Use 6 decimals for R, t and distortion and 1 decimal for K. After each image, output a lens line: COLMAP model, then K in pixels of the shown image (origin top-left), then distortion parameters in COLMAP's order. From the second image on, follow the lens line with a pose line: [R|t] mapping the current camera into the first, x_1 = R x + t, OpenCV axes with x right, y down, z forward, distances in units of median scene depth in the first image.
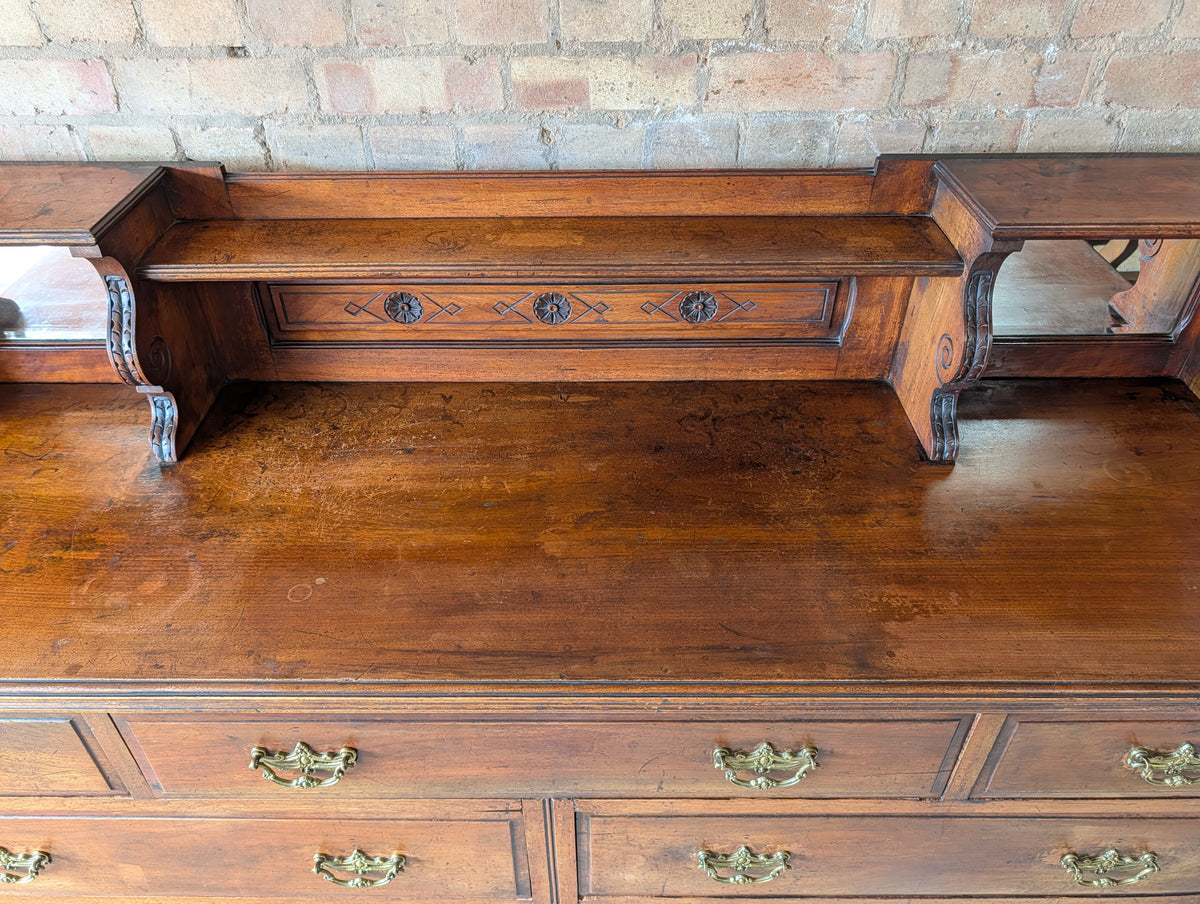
lens RADIAL K [[860.8, 0, 588.4], [0, 860.8, 439.4], [0, 0, 1]] dist [0.006338, -0.011111]
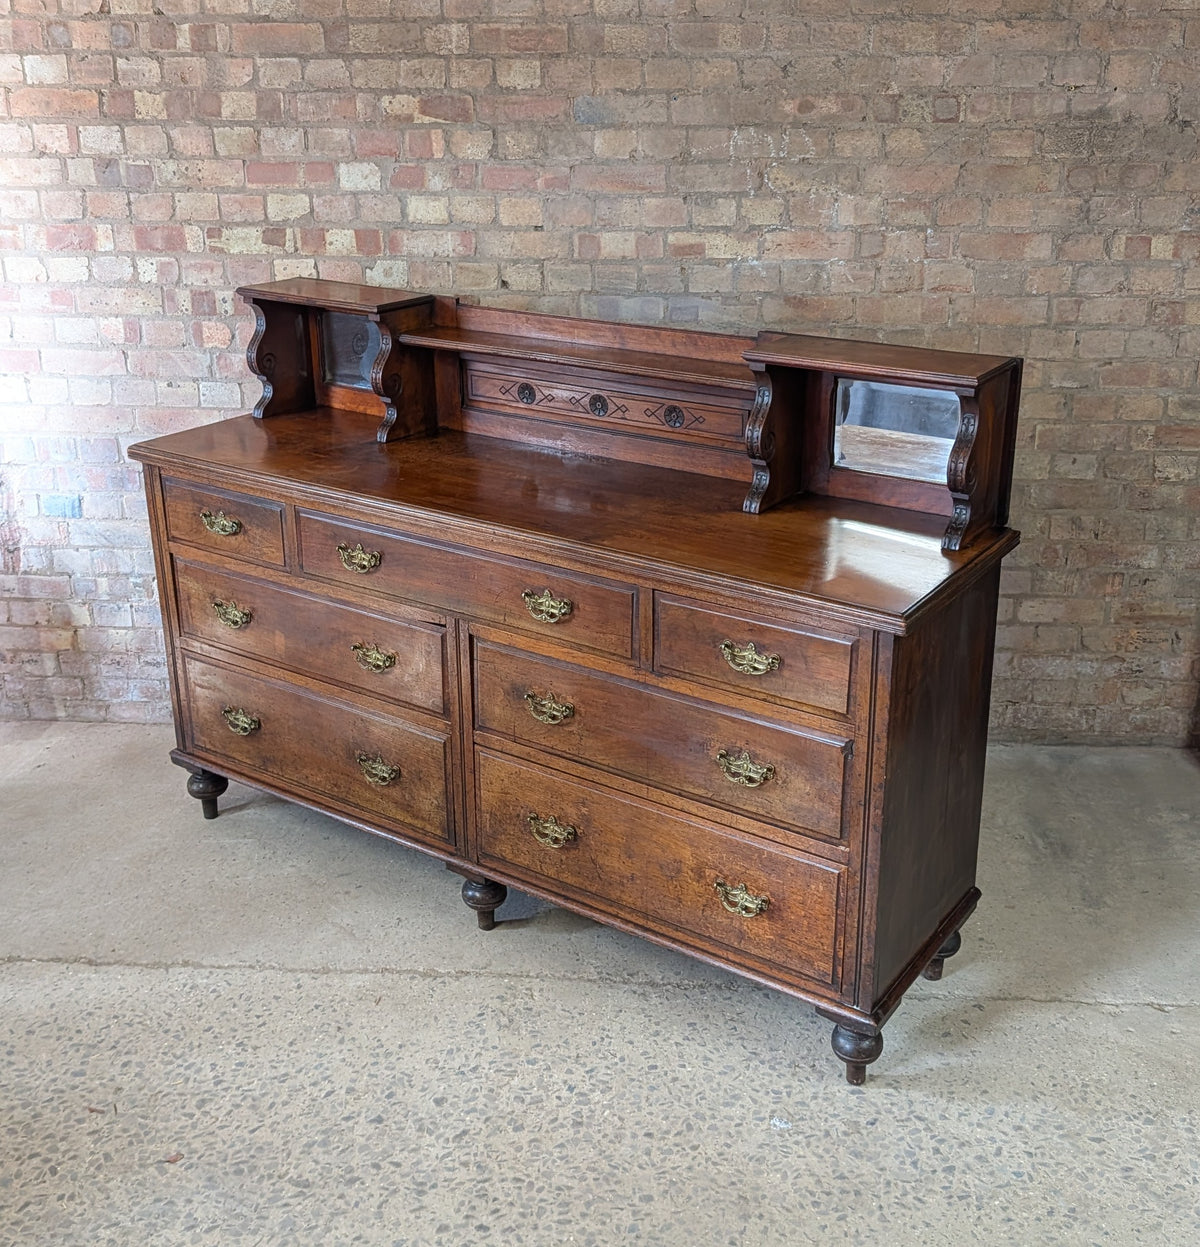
lens RADIAL K [[1423.8, 0, 600.5], [0, 1423.8, 572.5], [0, 0, 1]] dist [0.000519, 0.000000]
pose [[0.997293, 0.027887, -0.068037, 0.003263], [-0.047054, 0.953067, -0.299080, 1.349585], [0.056504, 0.301472, 0.951799, -1.996473]]
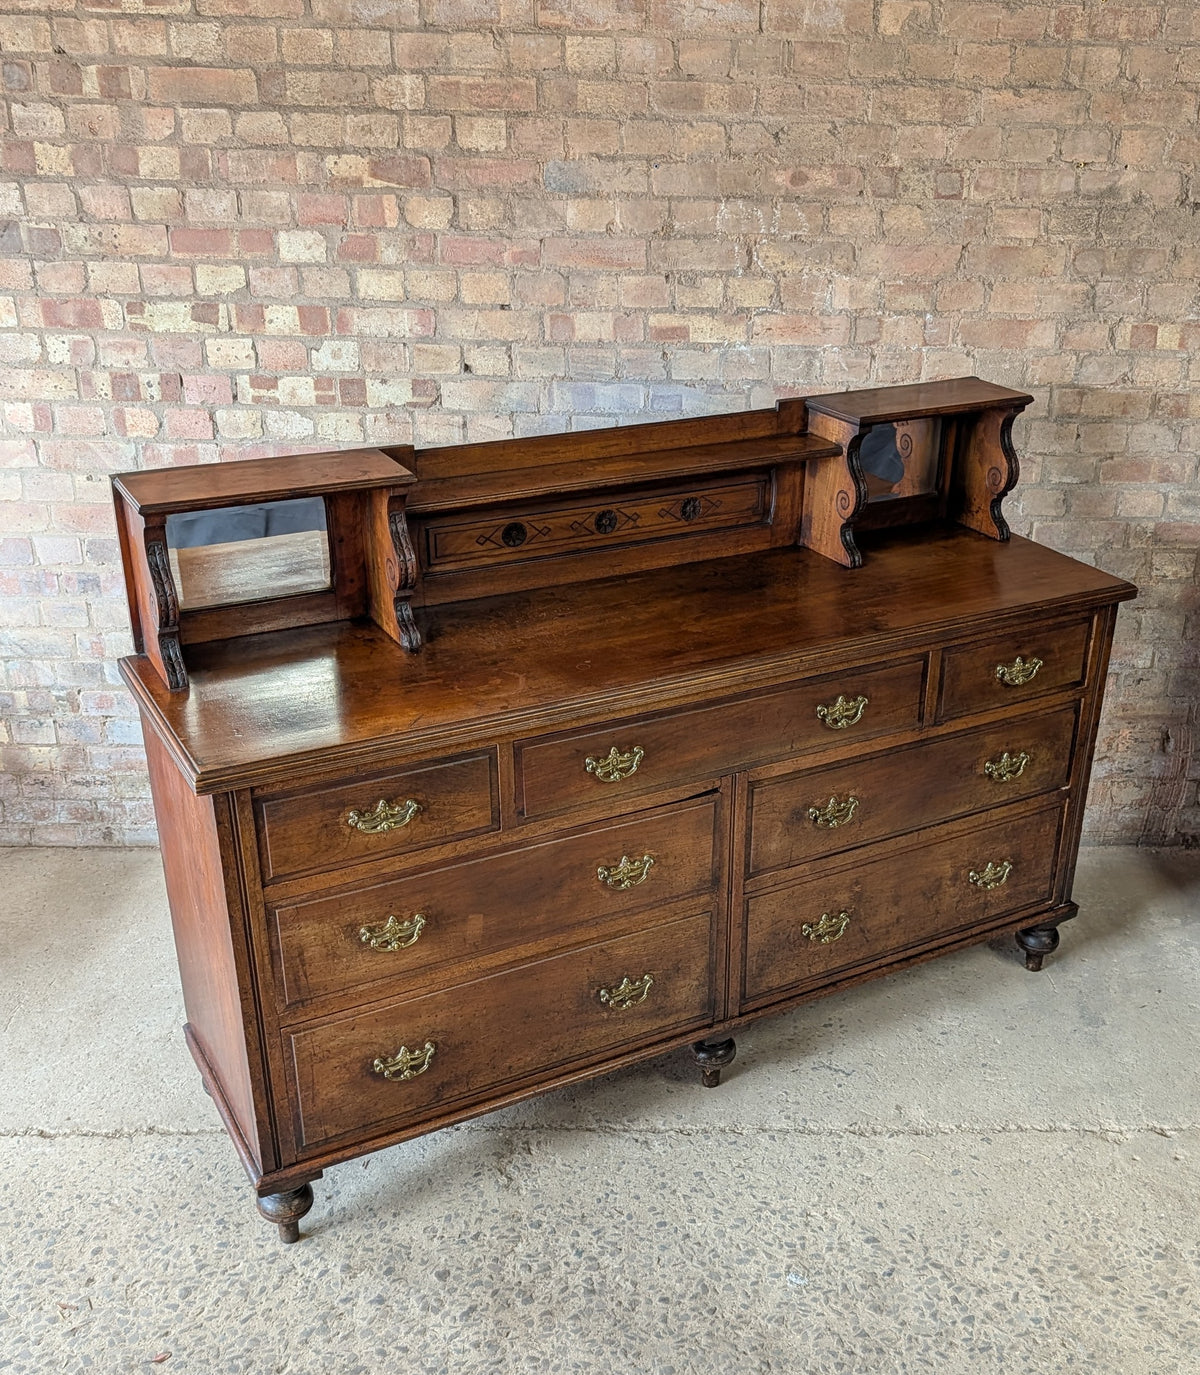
lens RADIAL K [[1492.1, 0, 681.6], [0, 1492.1, 742.2], [0, 0, 1]] dist [0.001317, 0.000000]
pose [[0.999127, 0.013431, 0.039559, -0.132704], [-0.004948, 0.978291, -0.207176, 1.144056], [-0.041482, 0.206799, 0.977504, -1.994361]]
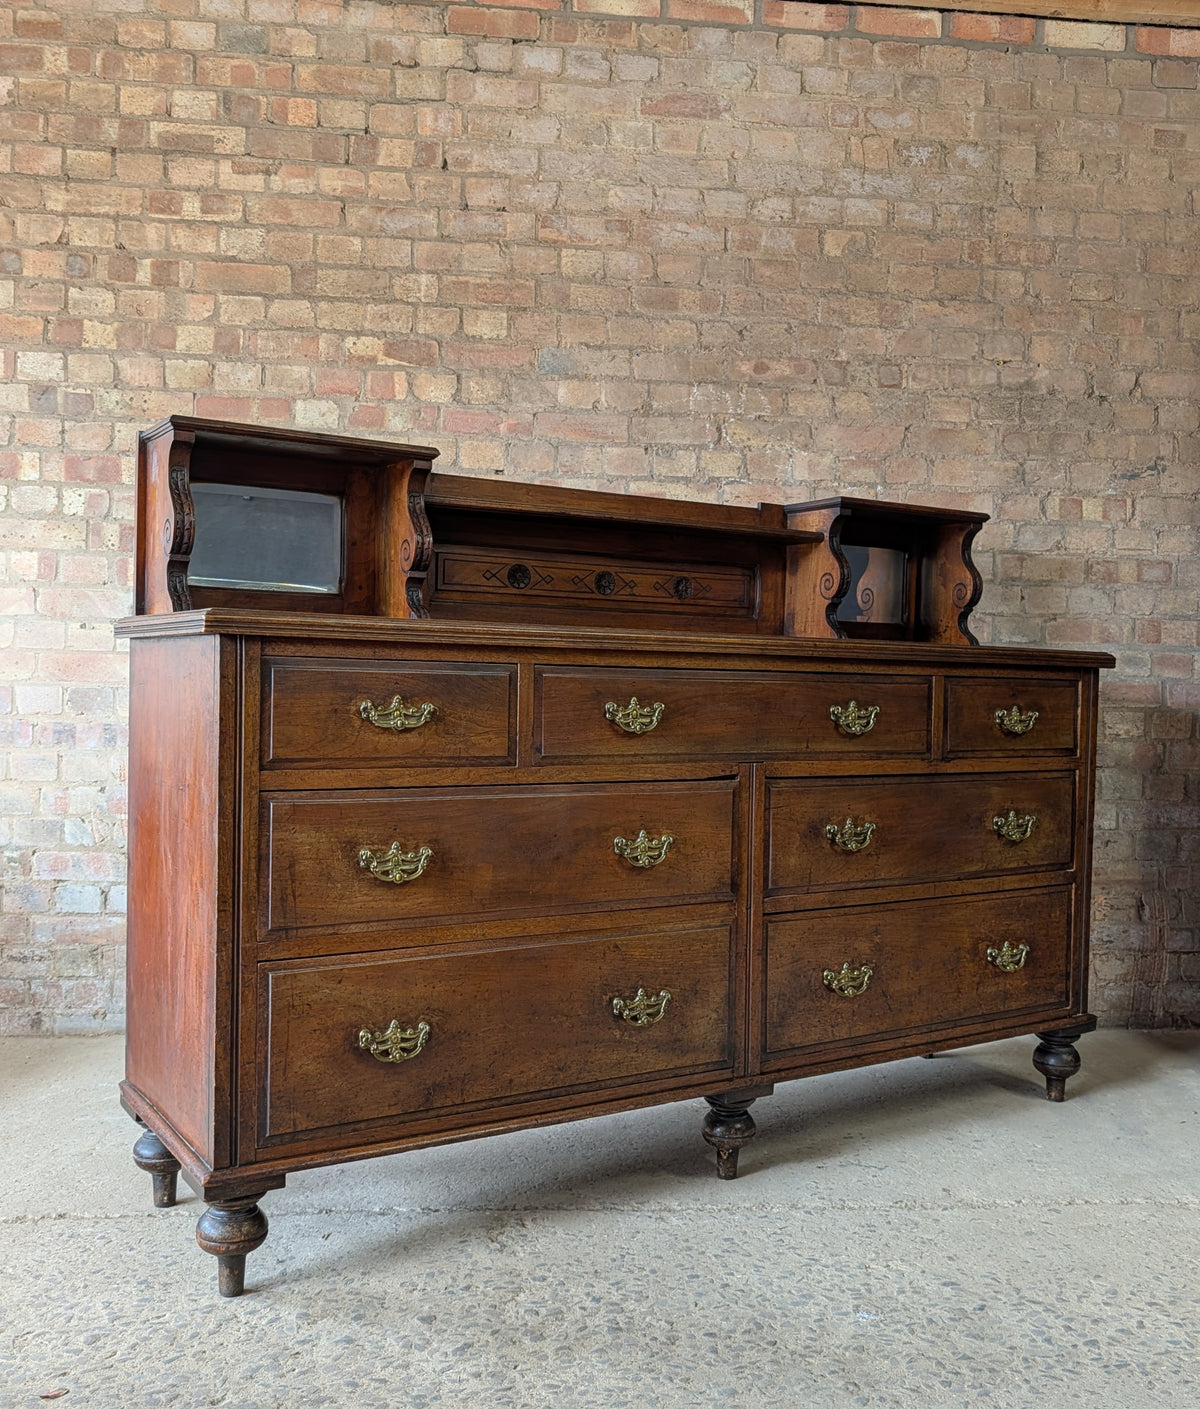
lens RADIAL K [[1353.3, 0, 657.7], [0, 1353.3, 707.6], [0, 0, 1]] dist [0.003865, 0.000000]
pose [[0.995044, 0.029594, 0.094933, -0.311086], [0.032372, 0.806275, -0.590654, 1.912426], [-0.094022, 0.590800, 0.801321, -1.296835]]
